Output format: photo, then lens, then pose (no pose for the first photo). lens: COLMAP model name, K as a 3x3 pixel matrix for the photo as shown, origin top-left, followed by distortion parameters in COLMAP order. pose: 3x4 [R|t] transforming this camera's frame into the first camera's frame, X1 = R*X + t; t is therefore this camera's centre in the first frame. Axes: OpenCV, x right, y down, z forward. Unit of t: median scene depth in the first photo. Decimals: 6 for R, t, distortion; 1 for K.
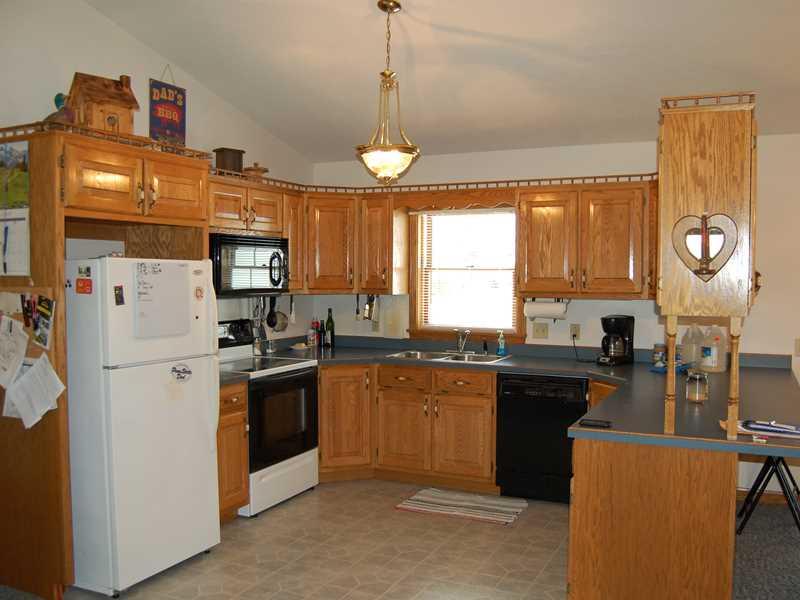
lens RADIAL K [[785.9, 0, 399.6], [0, 785.9, 316.2], [0, 0, 1]] dist [-0.074137, 0.024772]
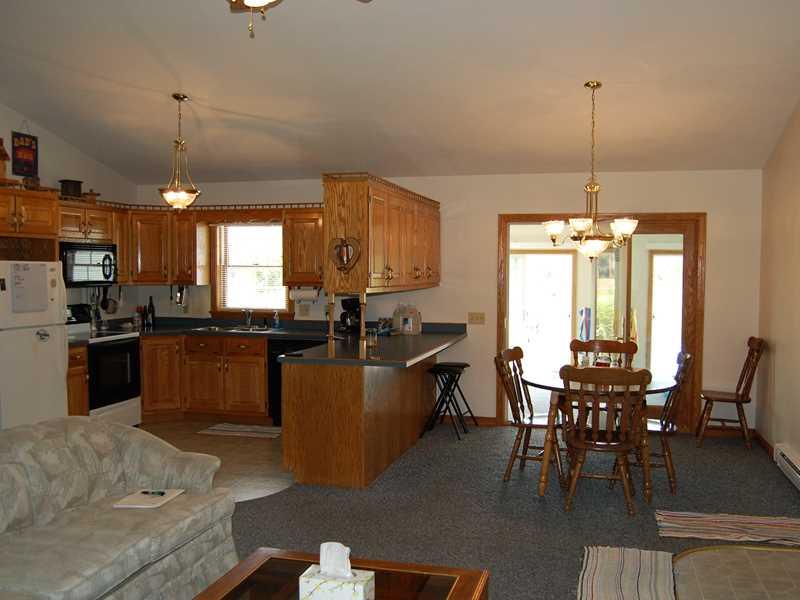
lens RADIAL K [[785.9, 0, 399.6], [0, 785.9, 316.2], [0, 0, 1]] dist [-0.074137, 0.024772]
pose [[0.980638, -0.013032, 0.195397, 0.074873], [0.011748, 0.999901, 0.007727, 0.021297], [-0.195478, -0.005281, 0.980694, -0.424201]]
